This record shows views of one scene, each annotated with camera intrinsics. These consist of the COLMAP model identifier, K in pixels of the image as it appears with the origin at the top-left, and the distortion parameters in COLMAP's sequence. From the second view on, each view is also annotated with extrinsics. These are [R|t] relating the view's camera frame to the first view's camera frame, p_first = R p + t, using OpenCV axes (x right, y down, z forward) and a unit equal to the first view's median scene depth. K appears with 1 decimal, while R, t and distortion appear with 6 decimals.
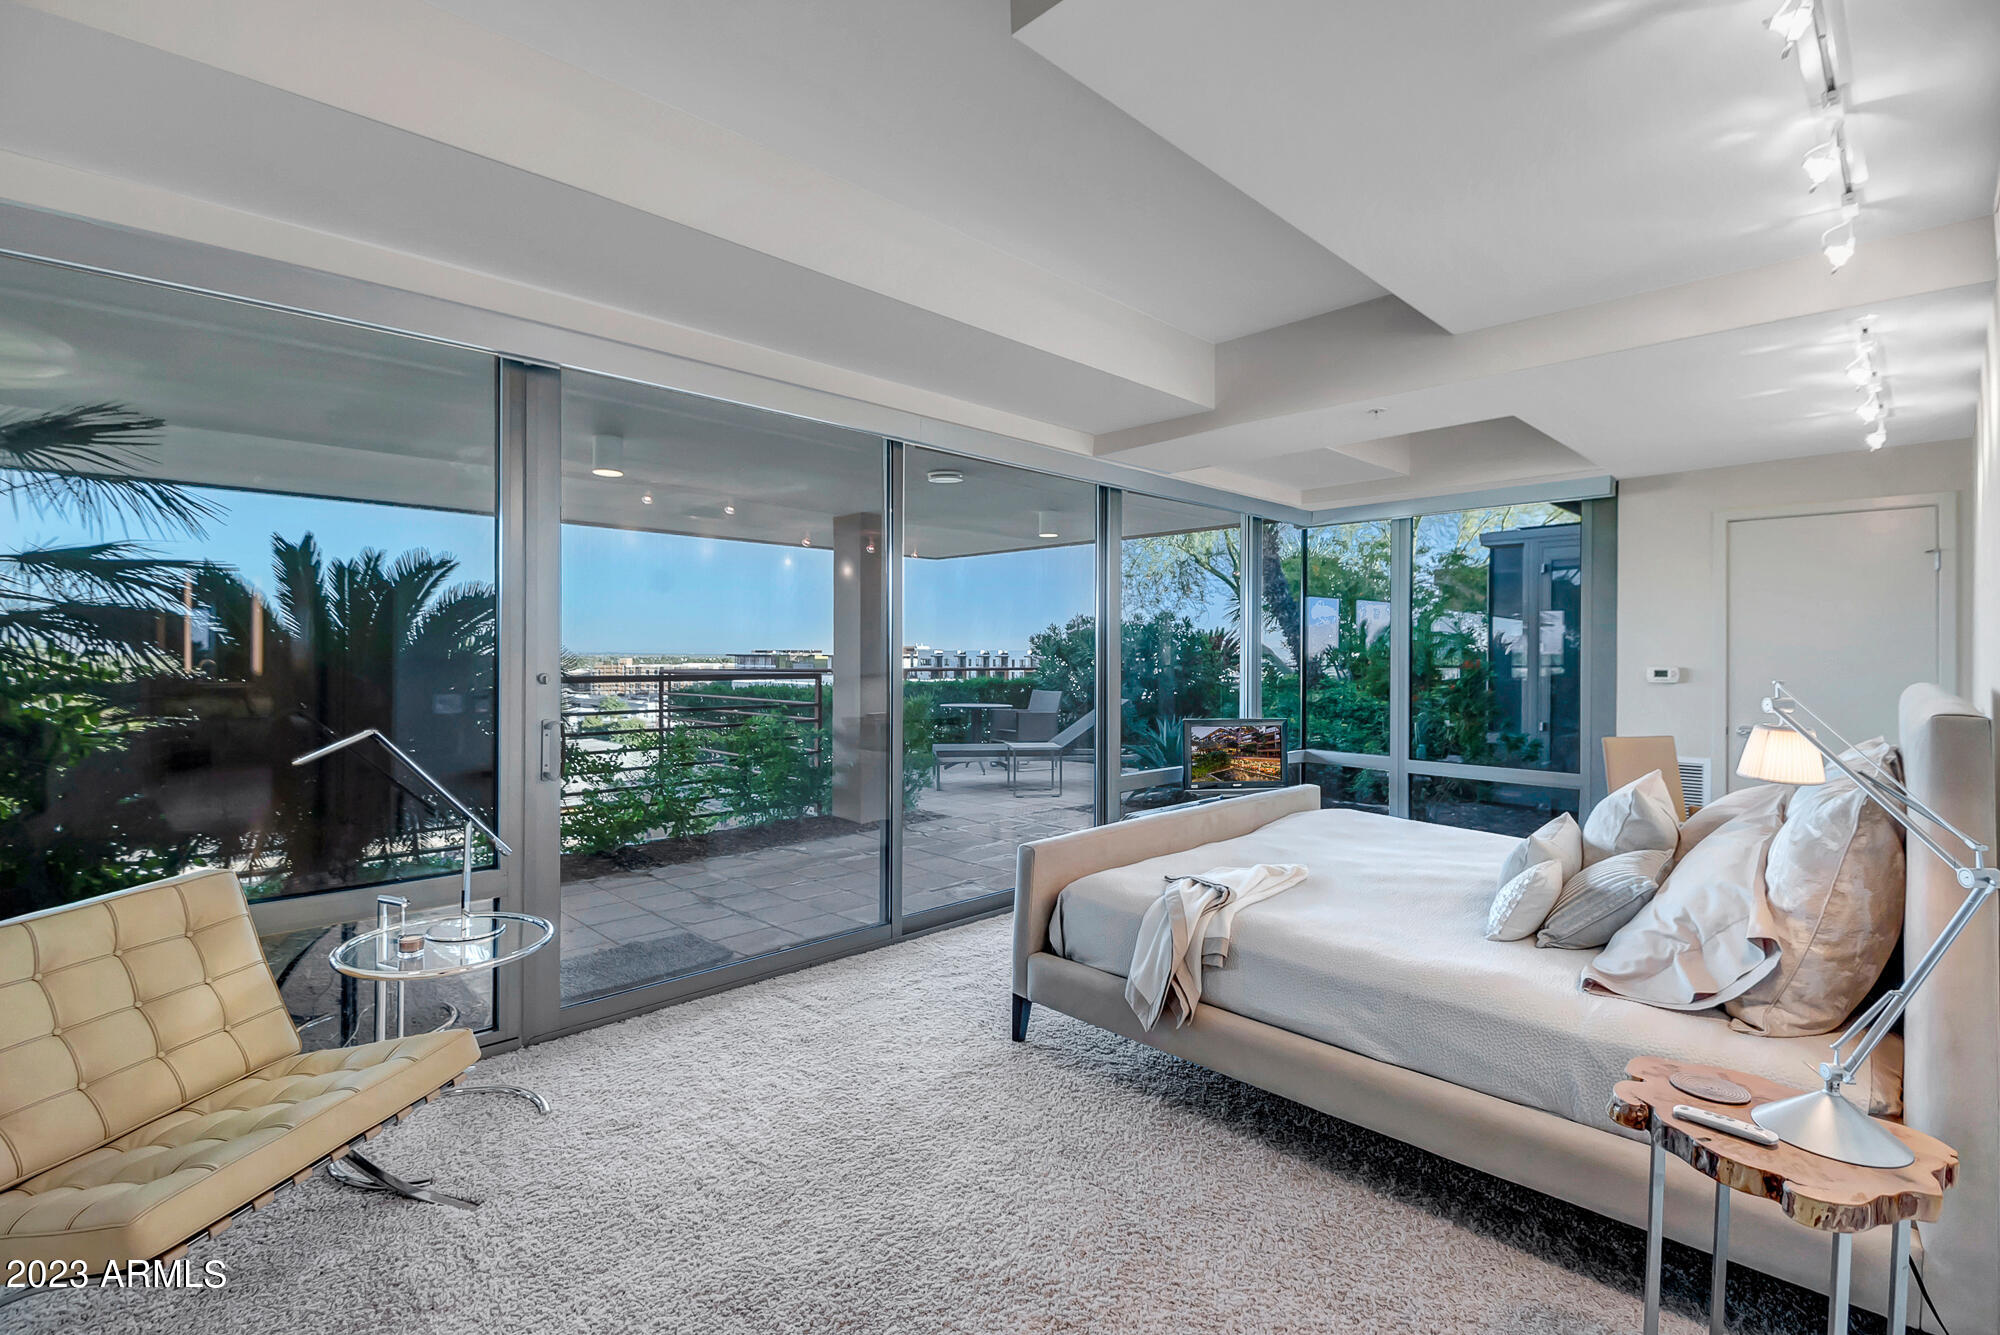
lens RADIAL K [[898.9, 0, 998.5], [0, 898.9, 651.2], [0, 0, 1]] dist [-0.010844, -0.001516]
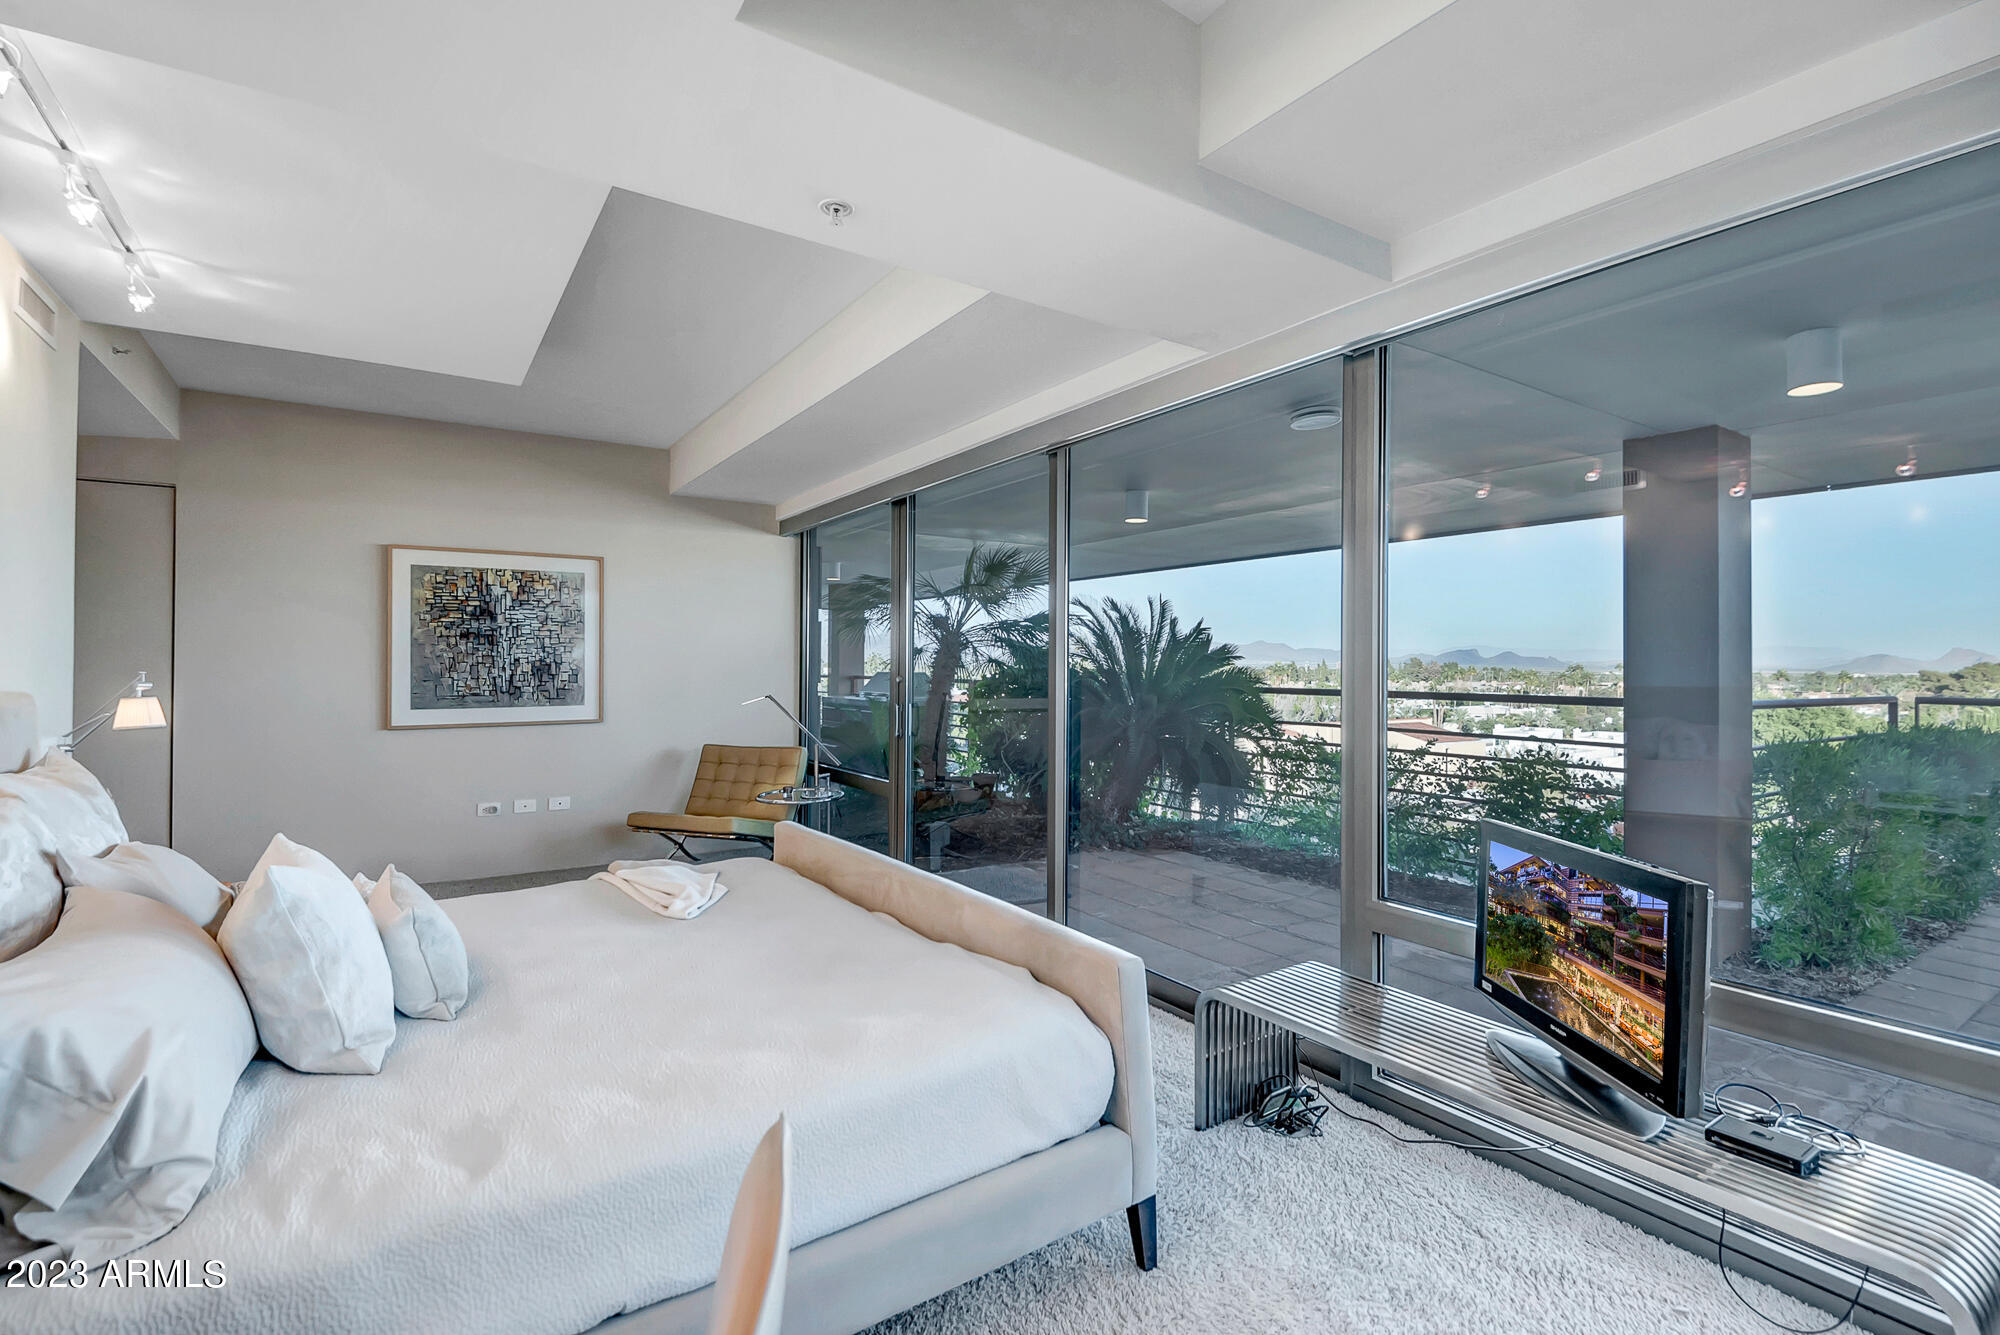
lens RADIAL K [[898.9, 0, 992.7], [0, 898.9, 665.4], [0, 0, 1]] dist [-0.010844, -0.001516]
pose [[-0.205451, -0.008358, -0.978632, 0.294791], [-0.001402, 0.999965, -0.008246, 0.004980], [0.978666, -0.000322, -0.205456, 0.389180]]
